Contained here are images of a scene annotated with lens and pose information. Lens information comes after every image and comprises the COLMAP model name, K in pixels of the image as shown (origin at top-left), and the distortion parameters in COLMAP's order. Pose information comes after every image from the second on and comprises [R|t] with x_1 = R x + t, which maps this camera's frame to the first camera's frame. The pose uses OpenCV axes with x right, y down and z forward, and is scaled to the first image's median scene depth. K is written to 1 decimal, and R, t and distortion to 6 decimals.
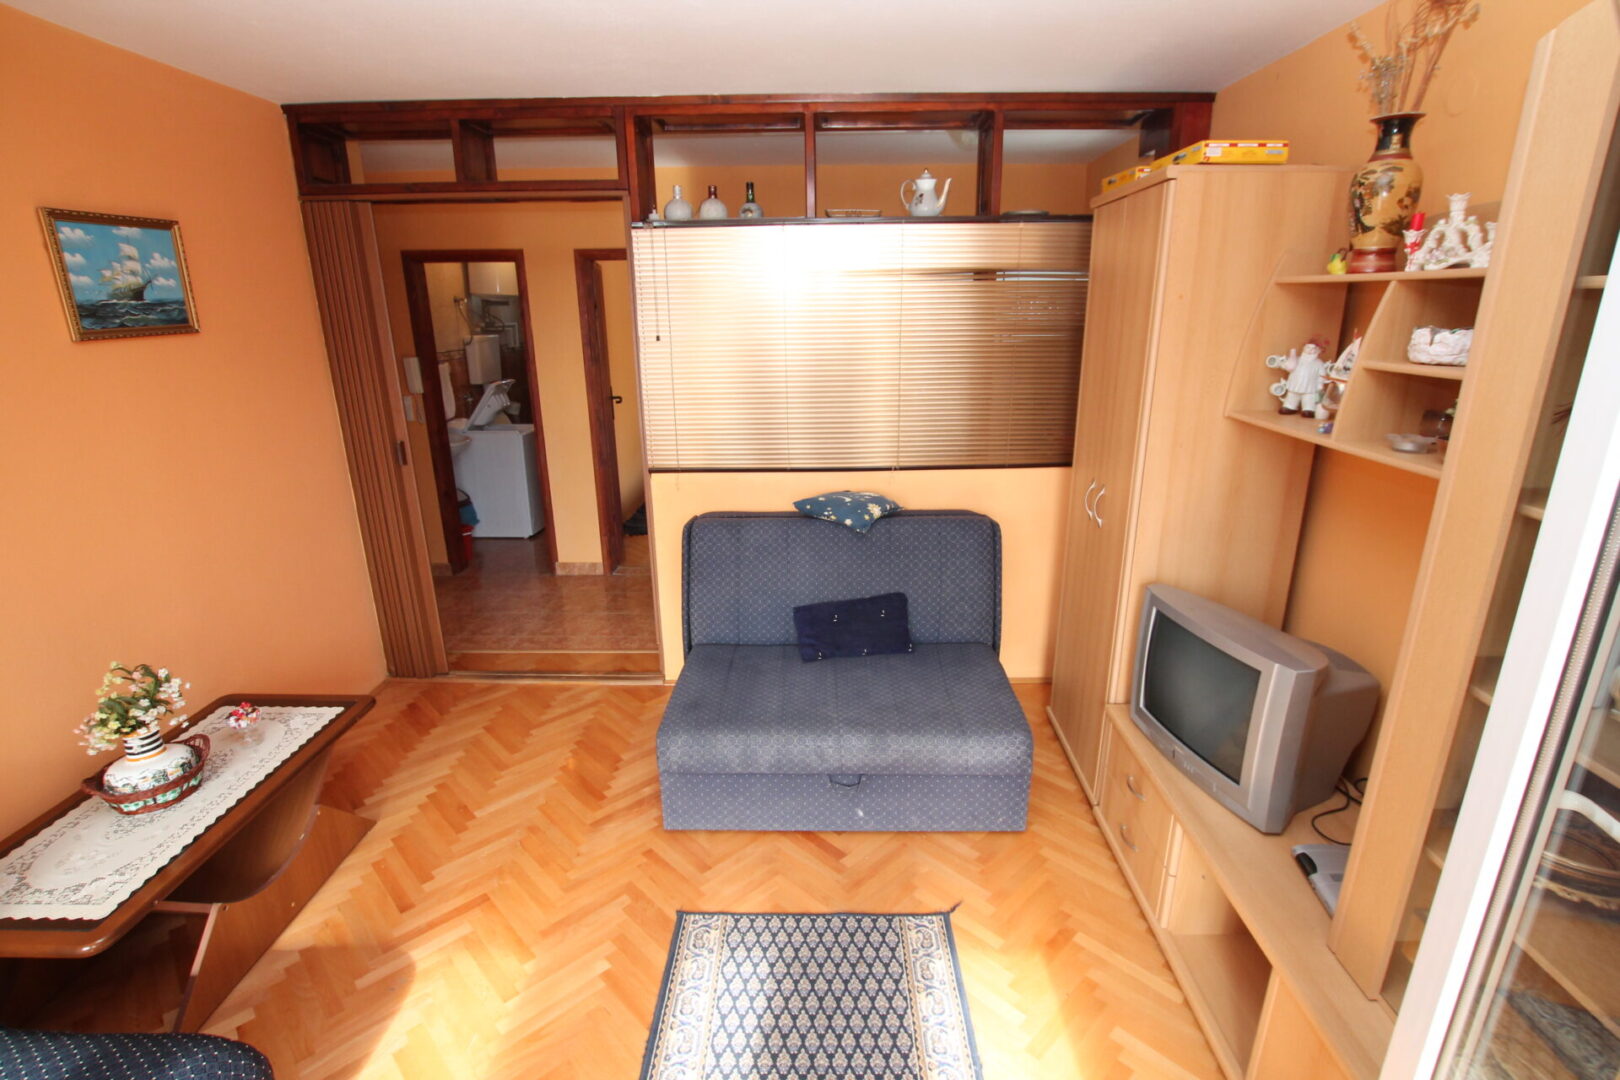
lens RADIAL K [[768.9, 0, 816.3], [0, 768.9, 544.6], [0, 0, 1]] dist [-0.024688, 0.003730]
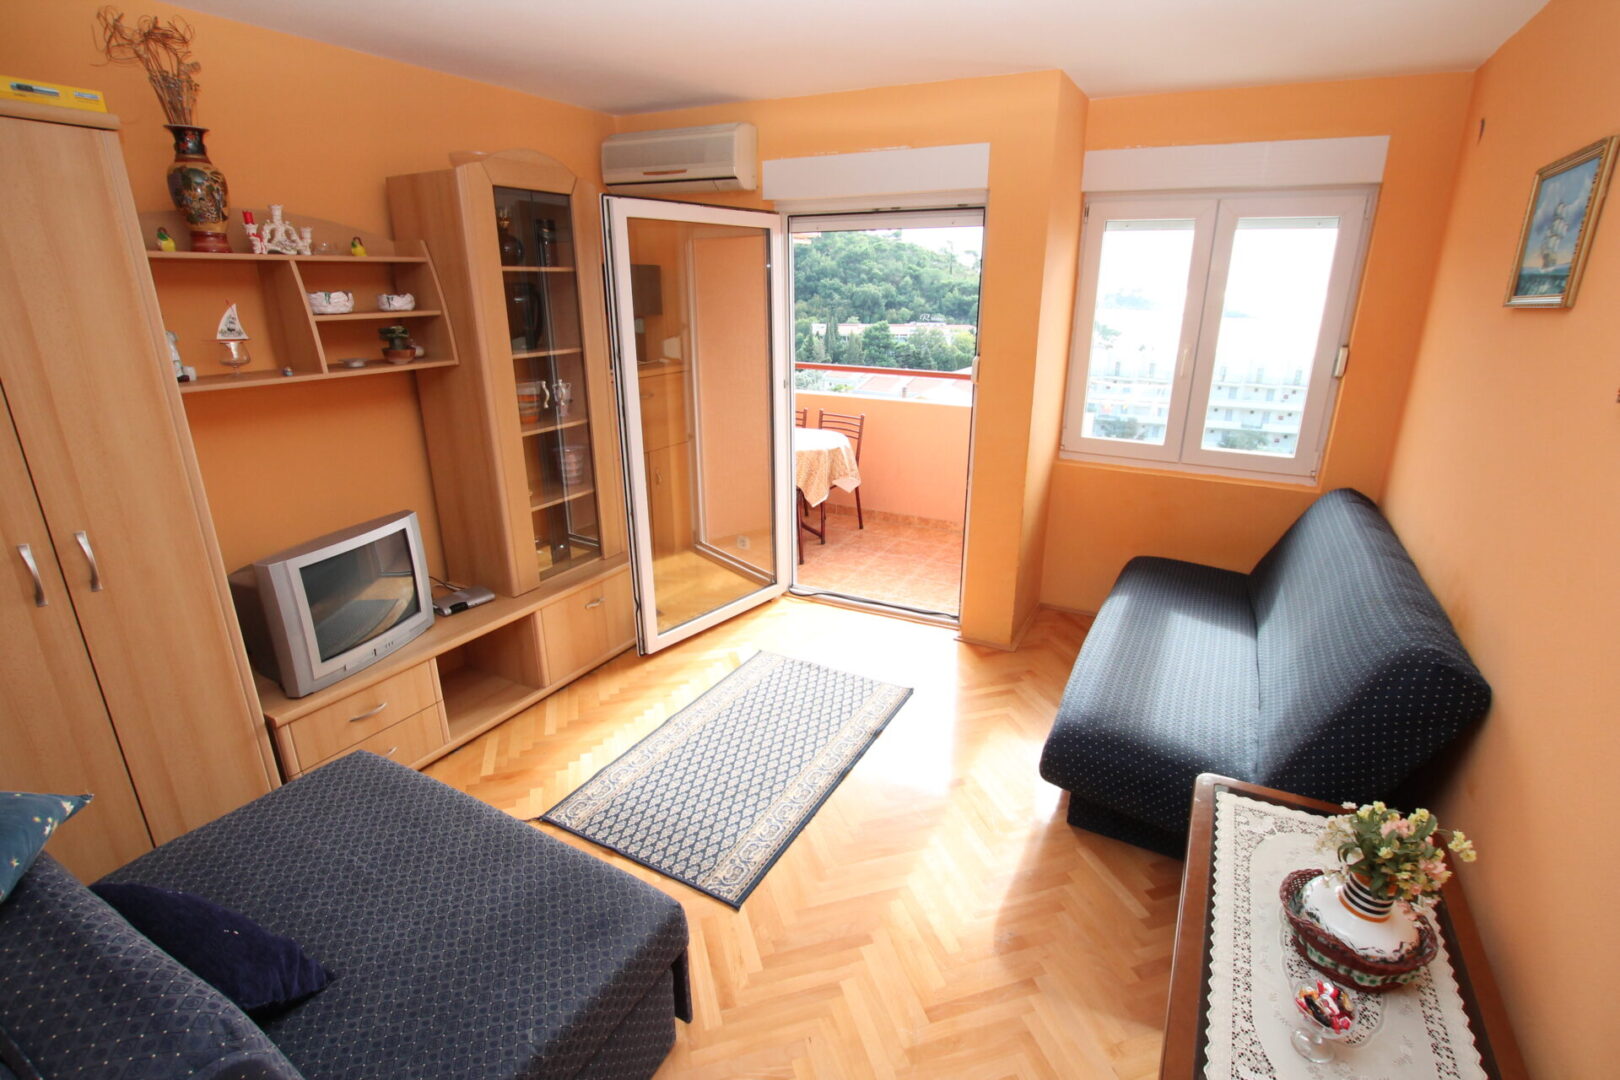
lens RADIAL K [[768.9, 0, 818.0], [0, 768.9, 541.9], [0, 0, 1]] dist [-0.024688, 0.003730]
pose [[-0.884462, -0.144781, 0.443583, -0.728977], [0.140814, 0.823505, 0.549555, -0.478785], [-0.444858, 0.548523, -0.707972, 1.597827]]
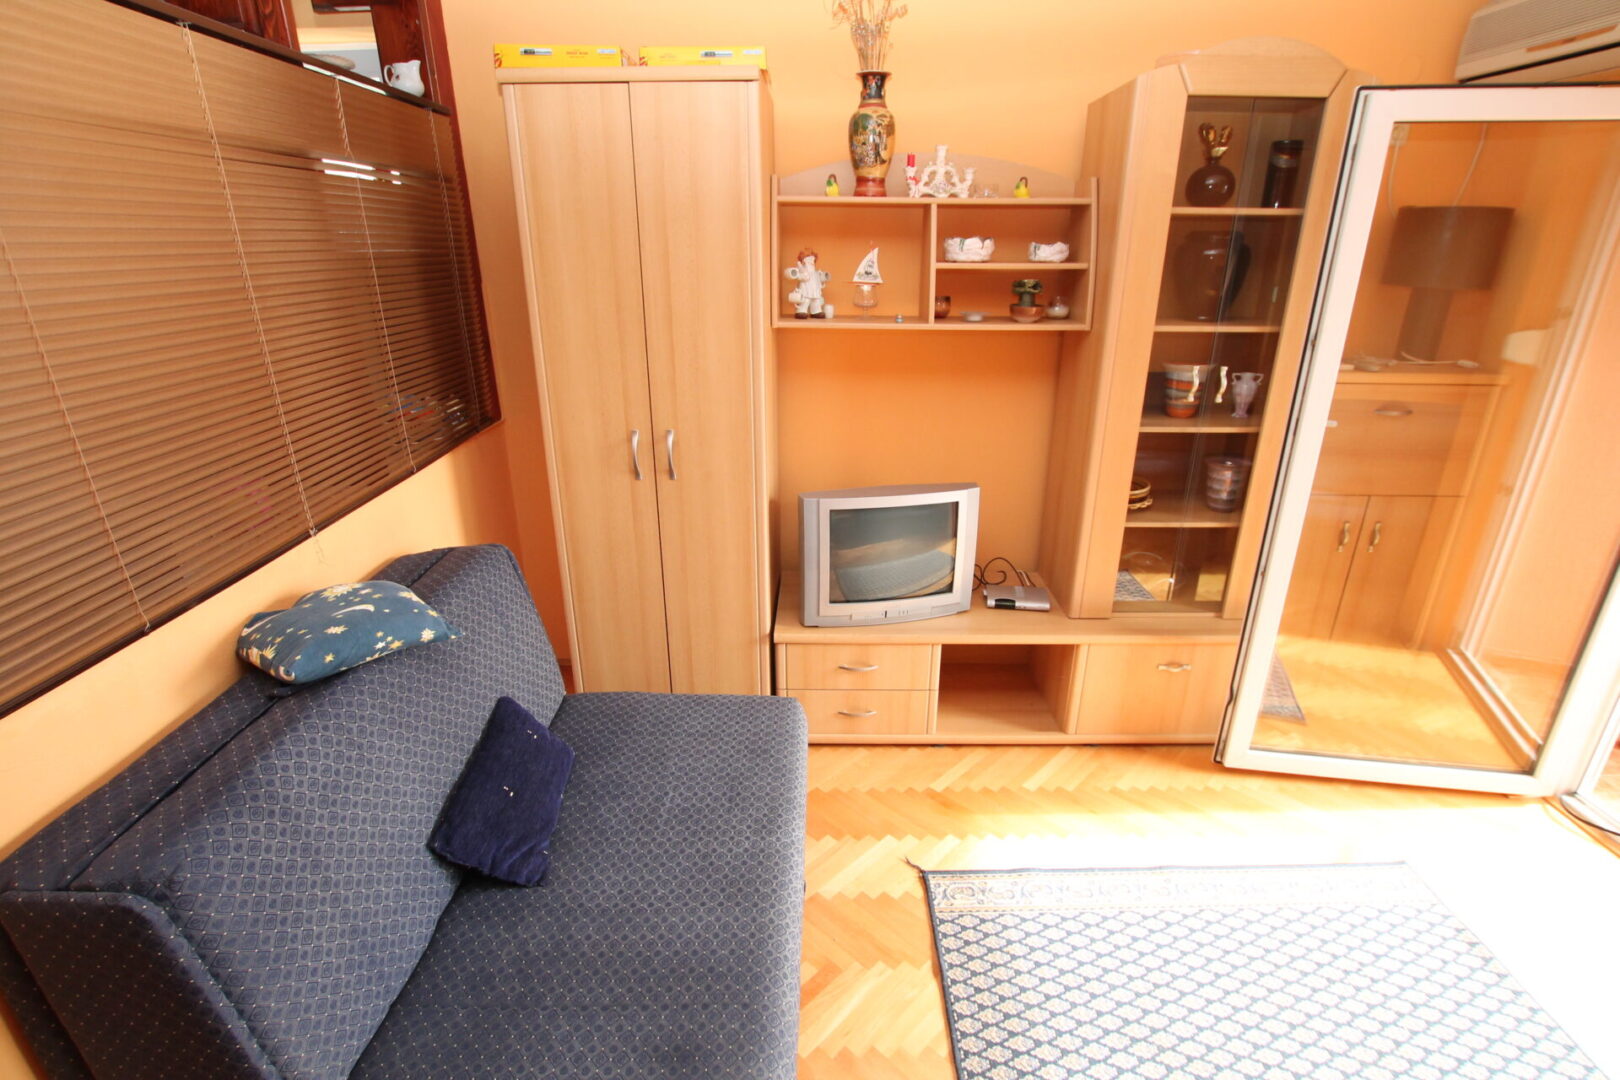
lens RADIAL K [[768.9, 0, 823.3], [0, 768.9, 541.2], [0, 0, 1]] dist [-0.024688, 0.003730]
pose [[-0.015150, -0.353505, 0.935310, -0.658446], [0.290908, 0.893393, 0.342375, -0.285317], [-0.956631, 0.277277, 0.089303, 1.055424]]
